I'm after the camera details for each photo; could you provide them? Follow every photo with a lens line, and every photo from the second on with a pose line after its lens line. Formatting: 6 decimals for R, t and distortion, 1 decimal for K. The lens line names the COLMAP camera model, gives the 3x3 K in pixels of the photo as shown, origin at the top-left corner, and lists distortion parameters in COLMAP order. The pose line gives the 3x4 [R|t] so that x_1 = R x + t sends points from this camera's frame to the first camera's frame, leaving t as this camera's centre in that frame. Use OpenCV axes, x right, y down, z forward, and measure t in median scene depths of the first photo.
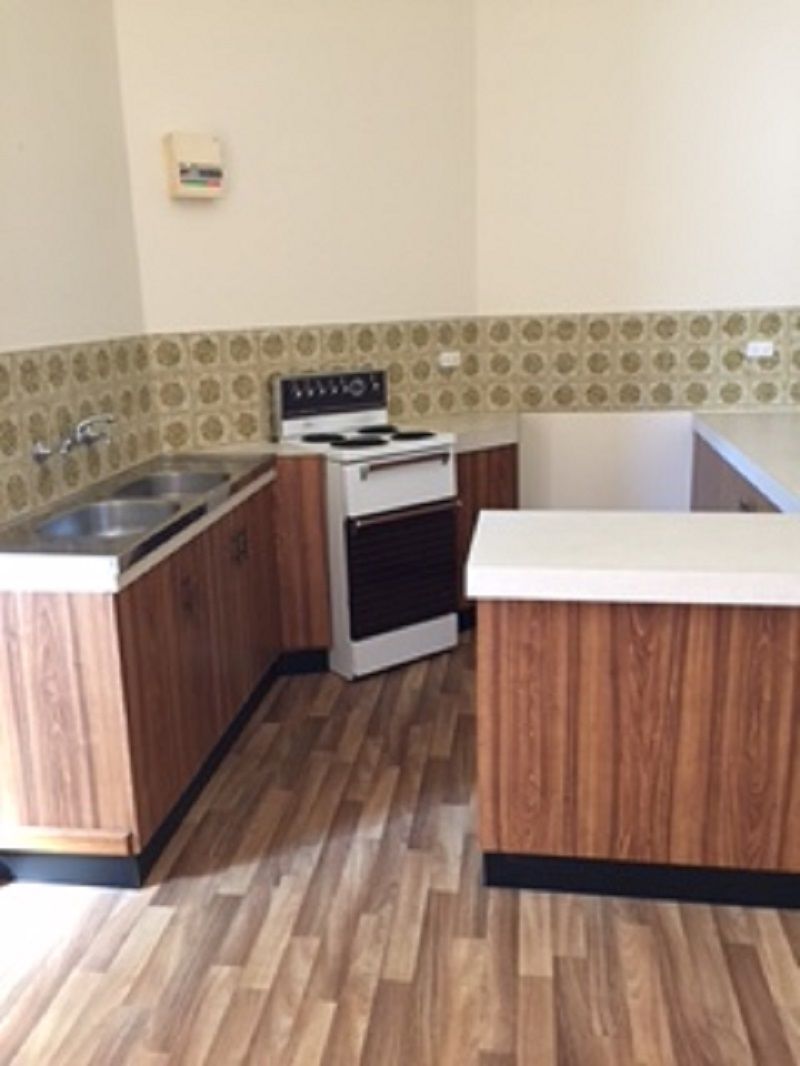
lens RADIAL K [[924.5, 0, 400.0], [0, 924.5, 533.0], [0, 0, 1]] dist [-0.004563, 0.009125]
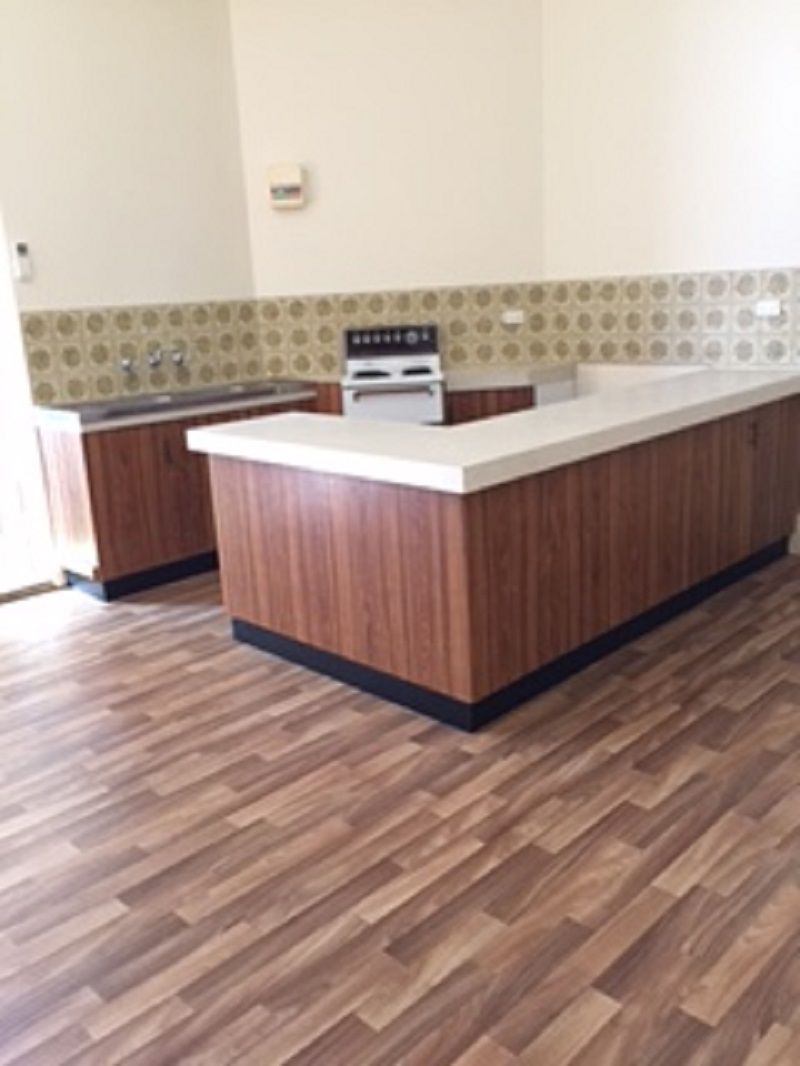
lens RADIAL K [[896.6, 0, 400.0], [0, 896.6, 533.0], [0, 0, 1]] dist [0.014403, 0.000654]
pose [[0.810975, 0.141338, -0.567753, 0.661679], [-0.116374, 0.989961, 0.080216, 0.019756], [0.573391, 0.001019, 0.819281, -0.072947]]
